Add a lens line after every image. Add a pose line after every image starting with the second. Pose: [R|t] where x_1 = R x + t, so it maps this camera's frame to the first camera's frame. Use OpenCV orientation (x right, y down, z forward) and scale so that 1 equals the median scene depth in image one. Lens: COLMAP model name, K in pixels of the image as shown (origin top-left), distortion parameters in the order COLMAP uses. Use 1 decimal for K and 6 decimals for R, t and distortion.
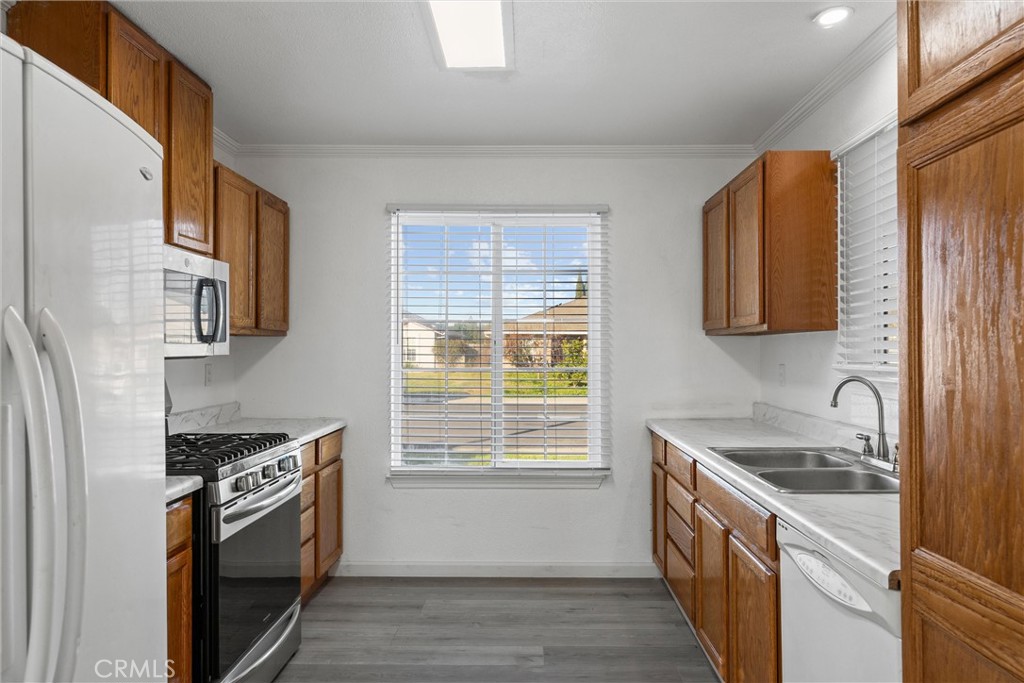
lens RADIAL K [[671.5, 0, 521.1], [0, 671.5, 338.8], [0, 0, 1]] dist [0.006221, -0.003790]
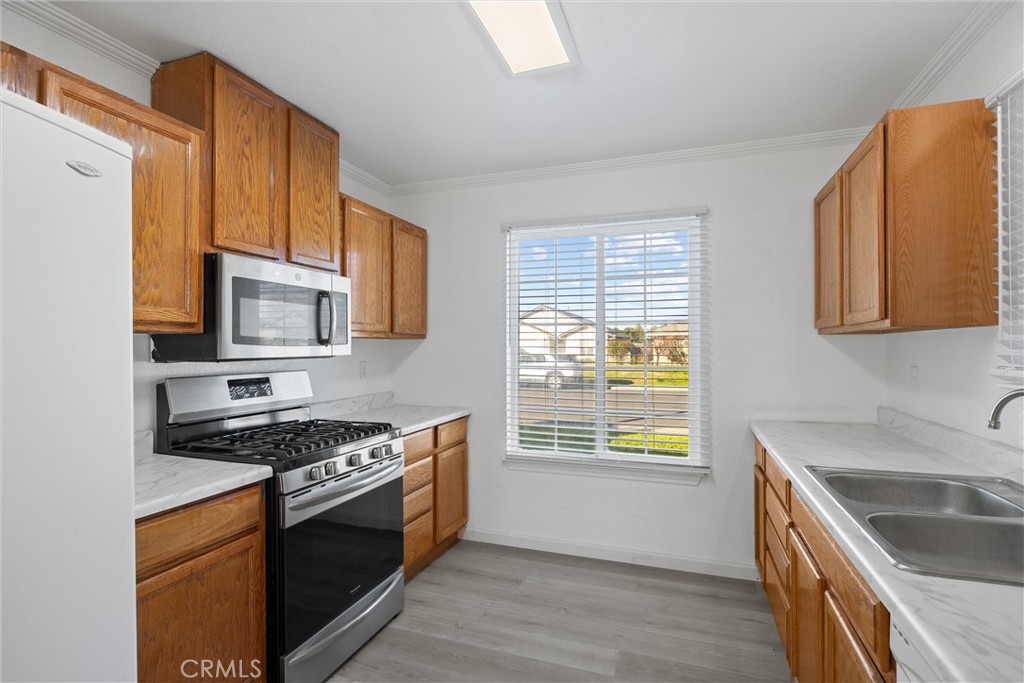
lens RADIAL K [[488.3, 0, 512.3], [0, 488.3, 344.5], [0, 0, 1]] dist [-0.008083, 0.001269]
pose [[0.945631, -0.004384, -0.325212, 0.115819], [0.007346, 0.999942, 0.007883, 0.000573], [0.325158, -0.009844, 0.945608, 0.271447]]
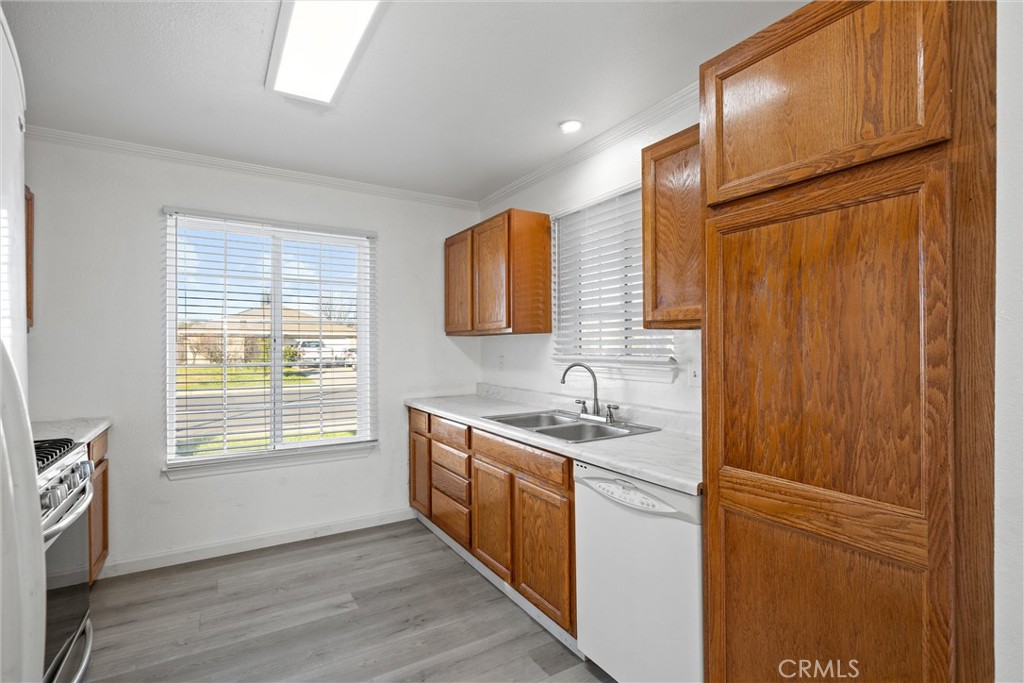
lens RADIAL K [[488.3, 0, 513.1], [0, 488.3, 341.0], [0, 0, 1]] dist [-0.008083, 0.001269]
pose [[0.845410, 0.002010, 0.534114, -0.184094], [-0.004926, 0.999980, 0.004034, 0.001205], [-0.534095, -0.006041, 0.845403, 0.107643]]
